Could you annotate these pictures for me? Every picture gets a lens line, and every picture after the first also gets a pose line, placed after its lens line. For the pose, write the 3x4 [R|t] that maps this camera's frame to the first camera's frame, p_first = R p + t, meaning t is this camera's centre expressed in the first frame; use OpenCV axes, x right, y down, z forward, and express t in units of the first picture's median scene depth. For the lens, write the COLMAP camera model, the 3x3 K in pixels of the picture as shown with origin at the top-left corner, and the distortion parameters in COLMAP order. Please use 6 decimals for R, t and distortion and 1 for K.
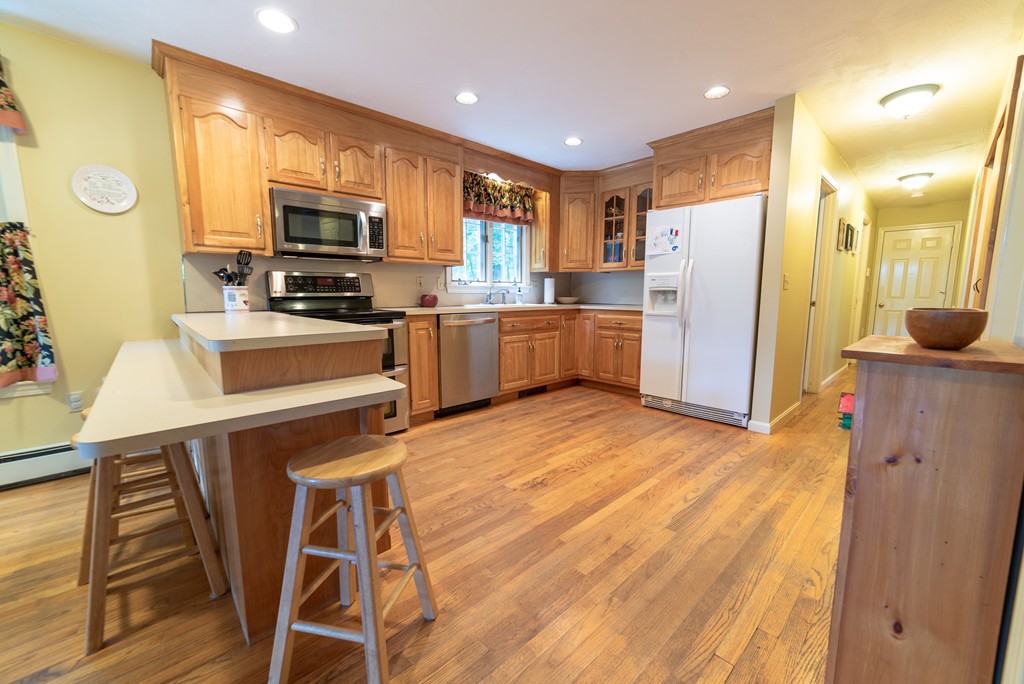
lens RADIAL K [[401.8, 0, 512.1], [0, 401.8, 341.4], [0, 0, 1]] dist [-0.012126, 0.004724]
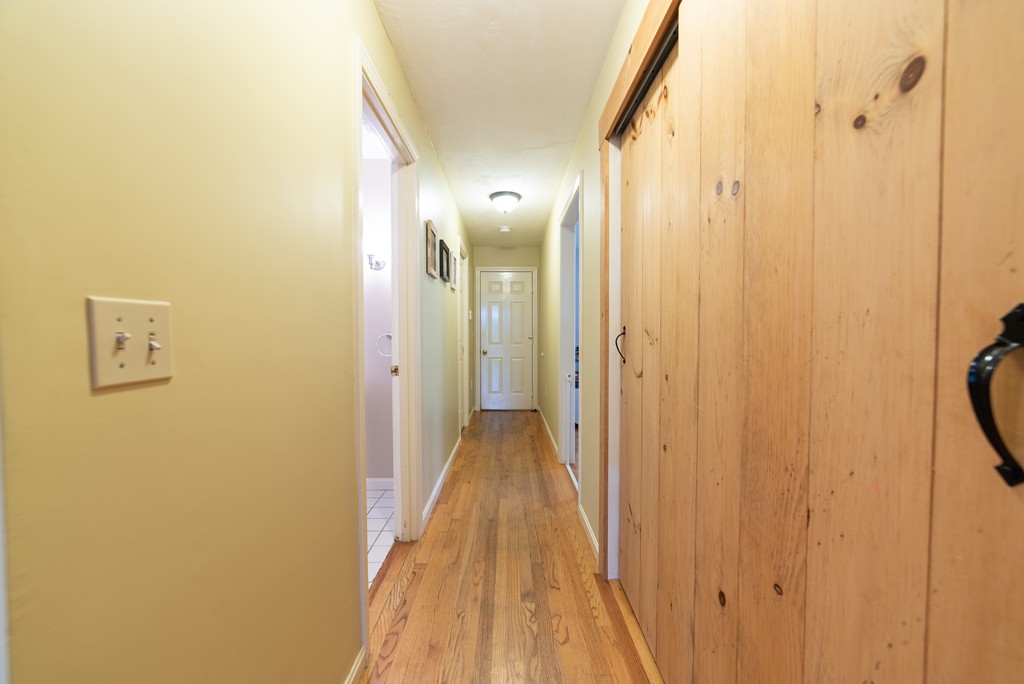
lens RADIAL K [[401.8, 0, 512.4], [0, 401.8, 342.8], [0, 0, 1]] dist [-0.012126, 0.004724]
pose [[0.677930, -0.022134, 0.734793, 0.422238], [0.093229, 0.994065, -0.056071, -0.076564], [-0.729191, 0.106517, 0.675970, 0.474844]]
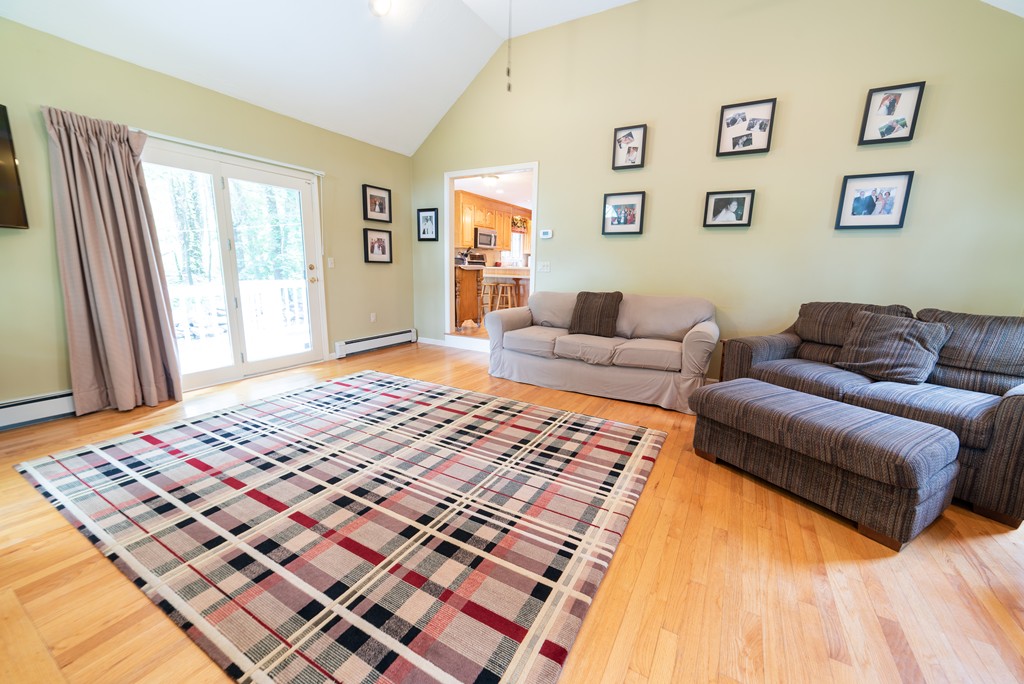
lens RADIAL K [[401.8, 0, 514.3], [0, 401.8, 341.2], [0, 0, 1]] dist [-0.012126, 0.004724]
pose [[0.951708, -0.046610, 0.303447, -0.835315], [0.022406, 0.996317, 0.082766, 0.167356], [-0.306187, -0.071970, 0.949247, -1.432253]]
